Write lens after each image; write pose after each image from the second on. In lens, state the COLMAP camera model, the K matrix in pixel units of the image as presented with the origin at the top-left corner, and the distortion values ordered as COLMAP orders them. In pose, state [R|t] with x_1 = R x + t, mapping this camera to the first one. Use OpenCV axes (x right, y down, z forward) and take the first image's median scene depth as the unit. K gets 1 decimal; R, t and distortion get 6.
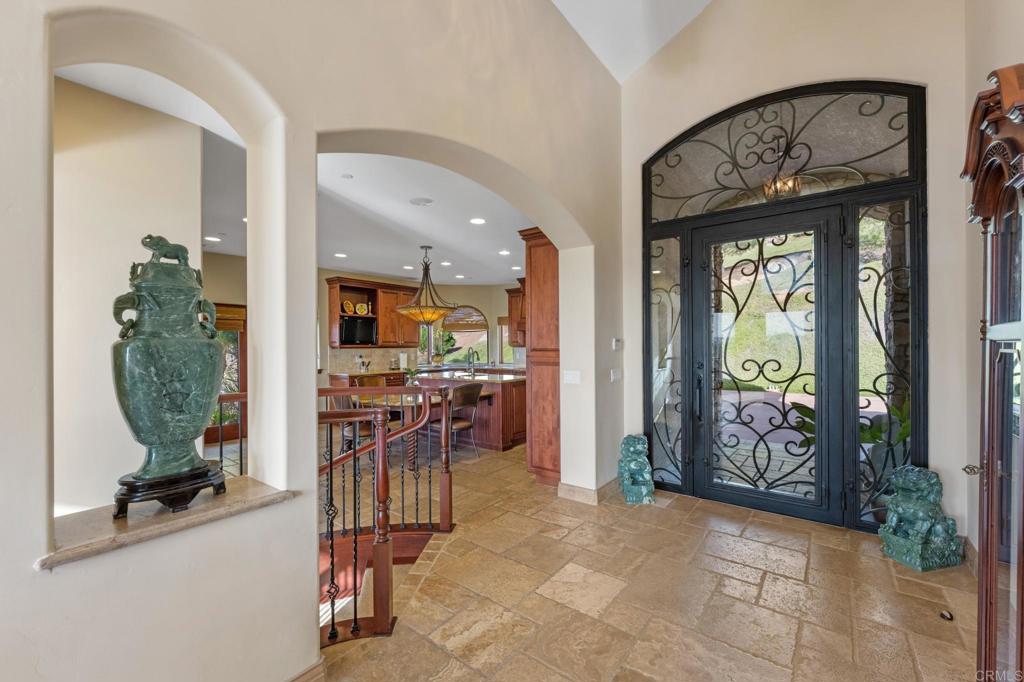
lens RADIAL K [[419.8, 0, 512.2], [0, 419.8, 338.6], [0, 0, 1]] dist [0.001188, -0.000134]
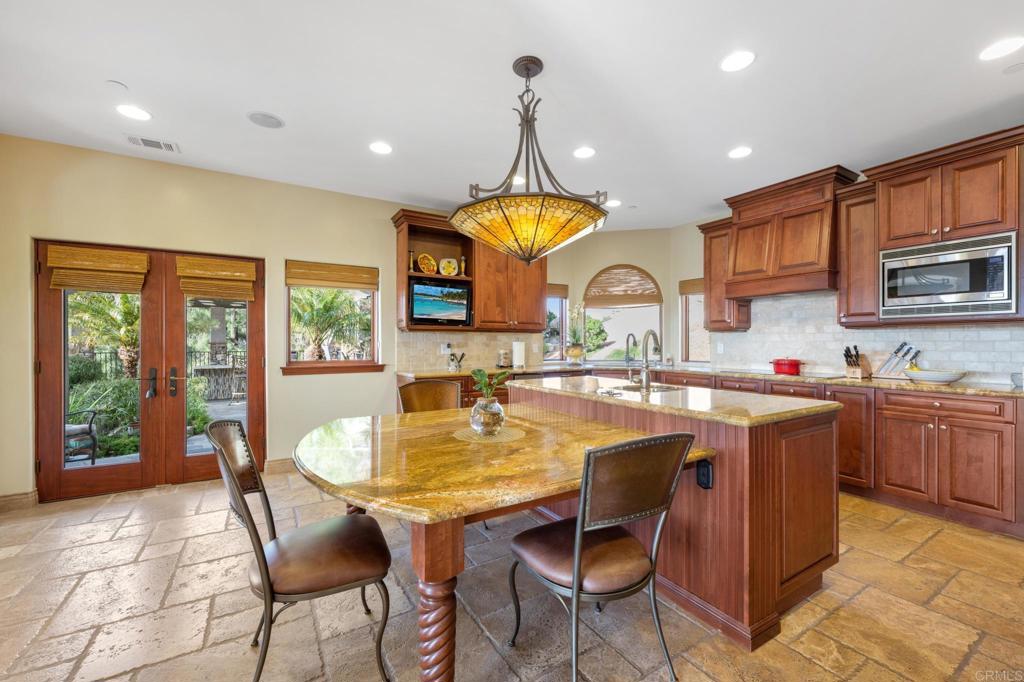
lens RADIAL K [[419.8, 0, 512.2], [0, 419.8, 338.6], [0, 0, 1]] dist [0.001188, -0.000134]
pose [[0.936087, 0.003924, -0.351745, -0.053532], [-0.001792, 0.999978, 0.006386, 0.027319], [0.351763, -0.005348, 0.936074, 0.432569]]
